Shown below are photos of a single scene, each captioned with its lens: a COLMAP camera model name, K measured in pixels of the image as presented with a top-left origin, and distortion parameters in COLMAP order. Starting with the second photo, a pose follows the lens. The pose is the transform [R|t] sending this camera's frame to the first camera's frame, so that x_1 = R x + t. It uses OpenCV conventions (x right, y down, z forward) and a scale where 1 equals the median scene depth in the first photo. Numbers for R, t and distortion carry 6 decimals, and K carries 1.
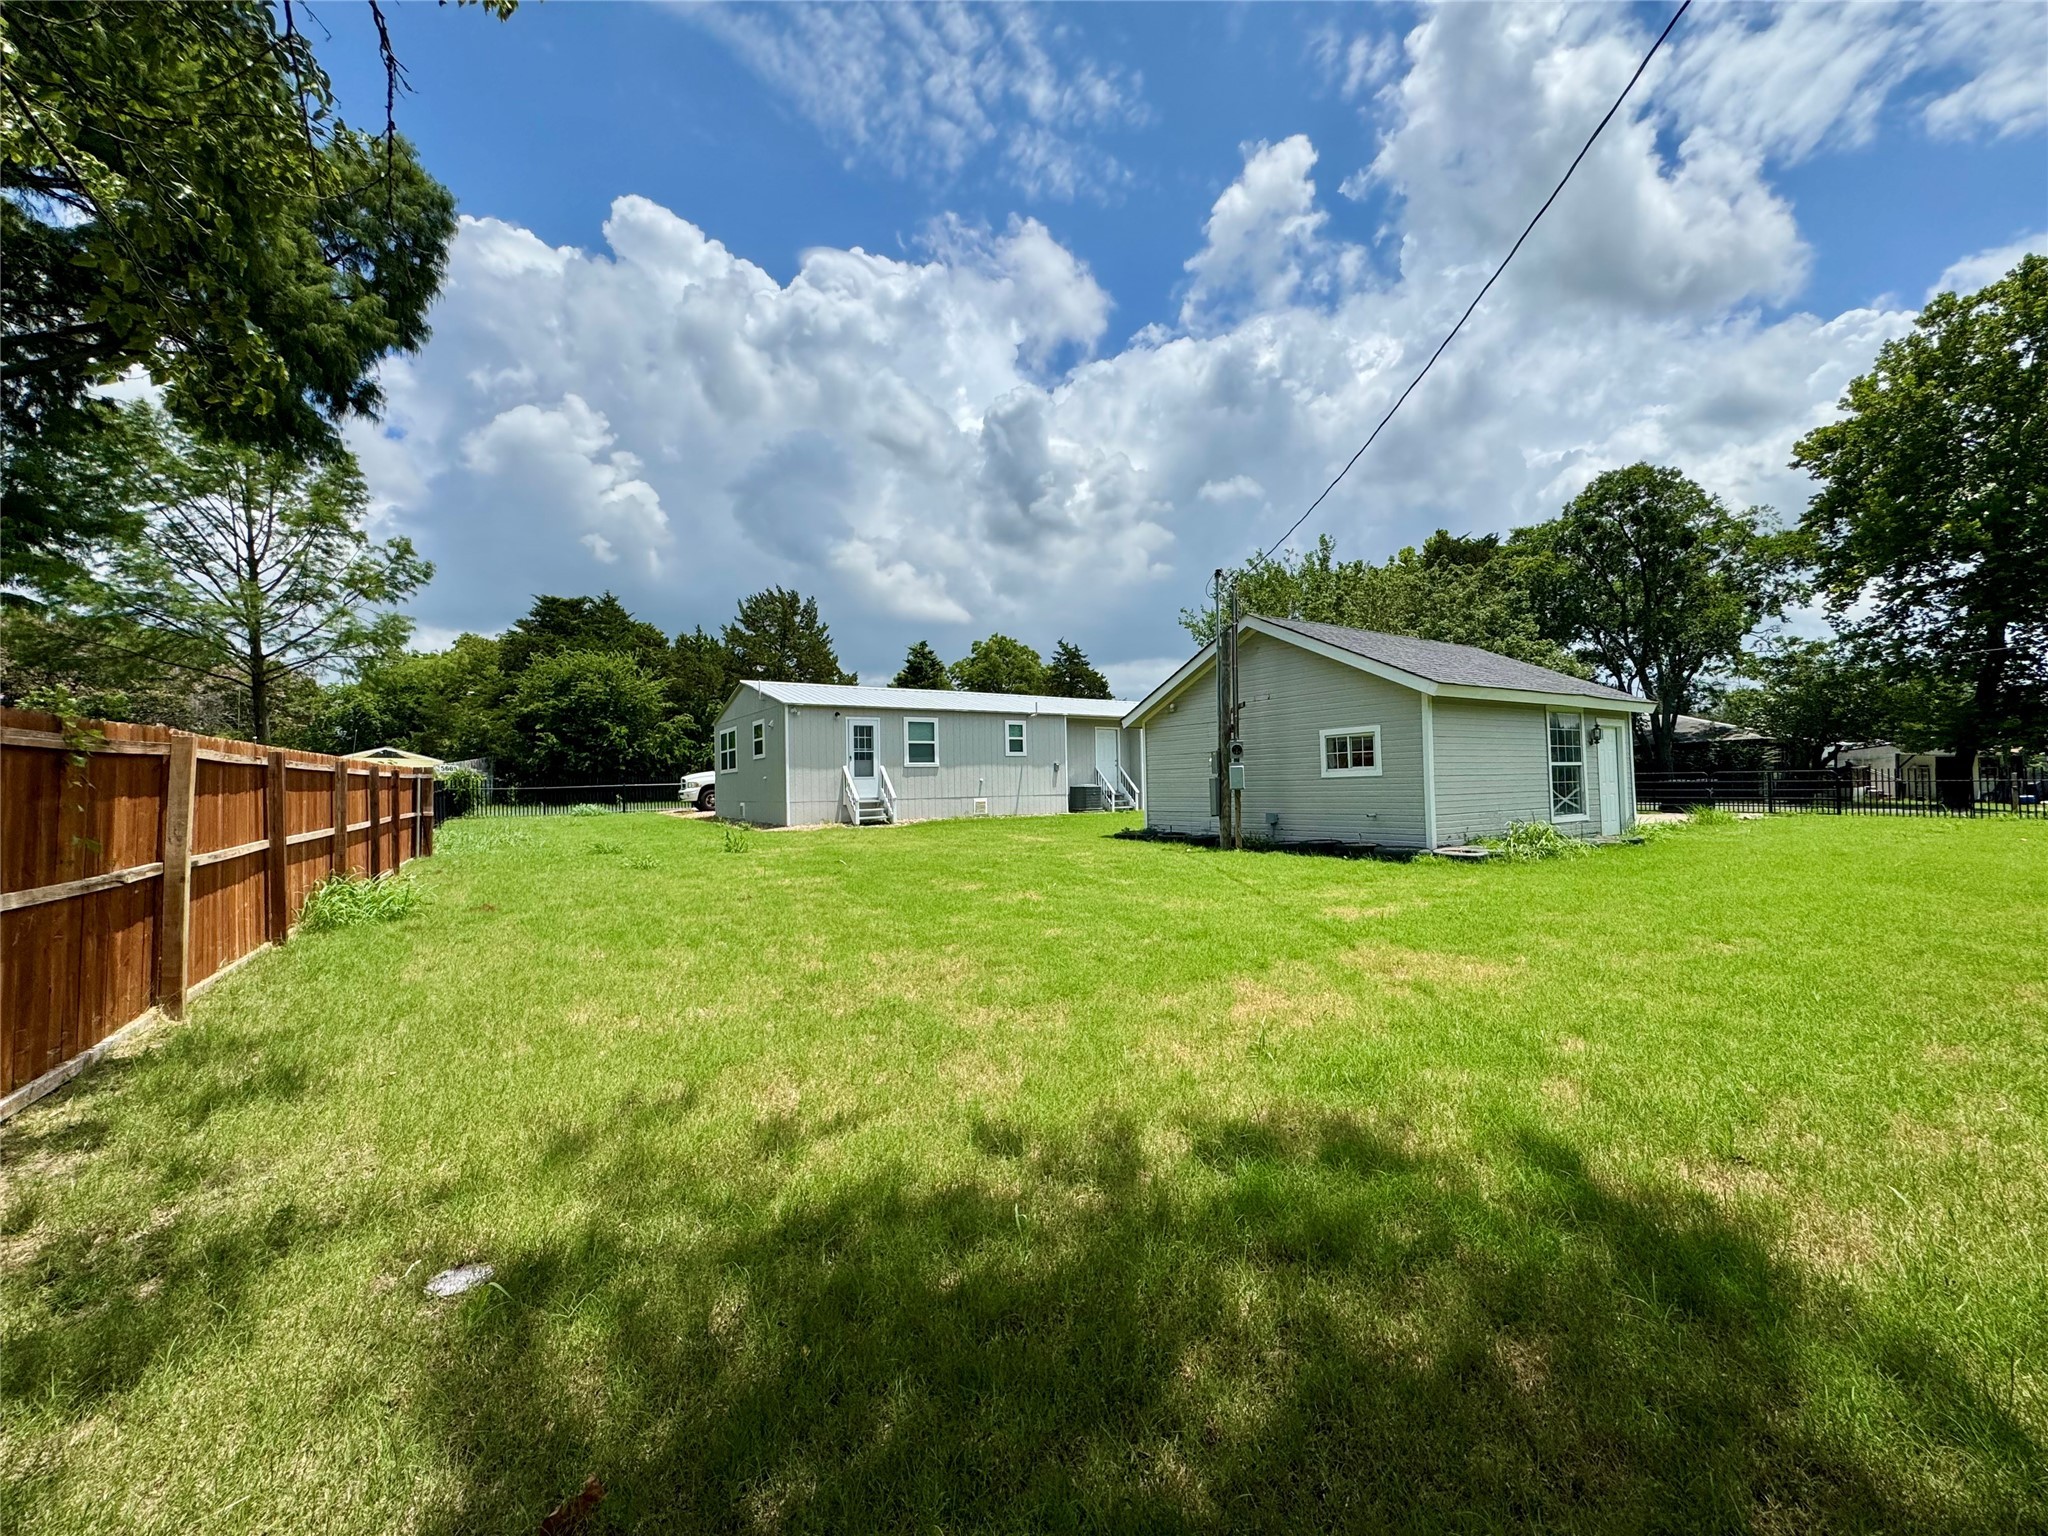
lens RADIAL K [[817.3, 0, 1027.5], [0, 817.3, 760.2], [0, 0, 1]] dist [0.002136, 0.000593]
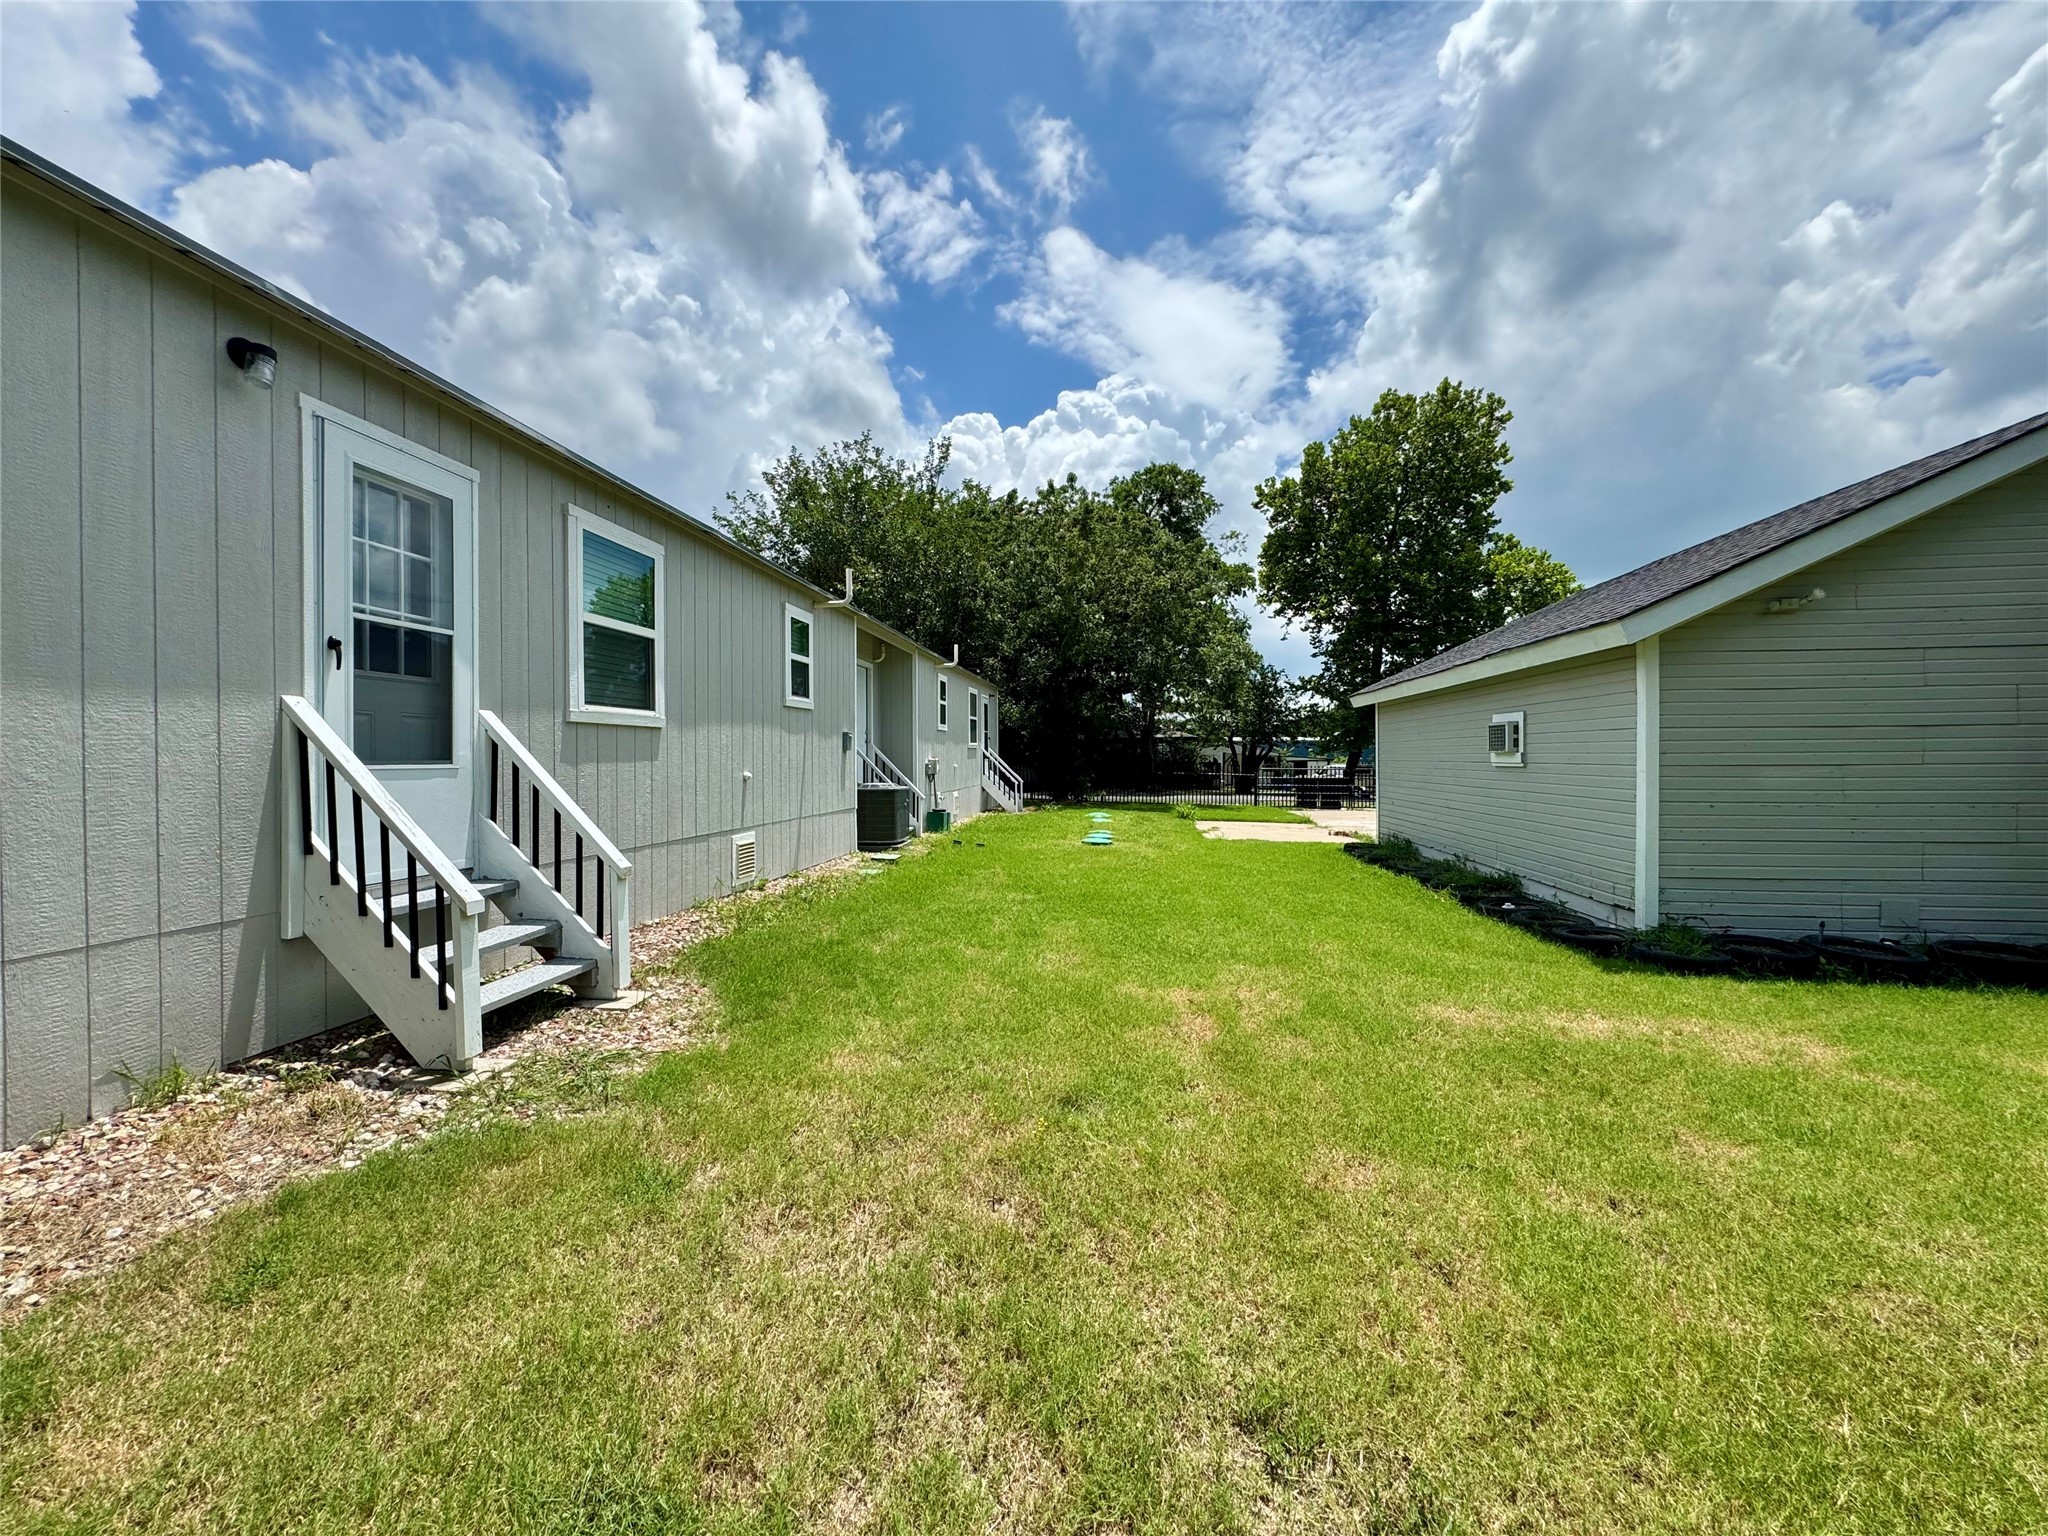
lens RADIAL K [[817.3, 0, 1021.4], [0, 817.3, 771.6], [0, 0, 1]] dist [0.002136, 0.000593]
pose [[0.574878, 0.002757, 0.818234, -0.253850], [-0.019430, 0.999758, 0.010282, 0.017476], [-0.818008, -0.021809, 0.574793, 0.712981]]
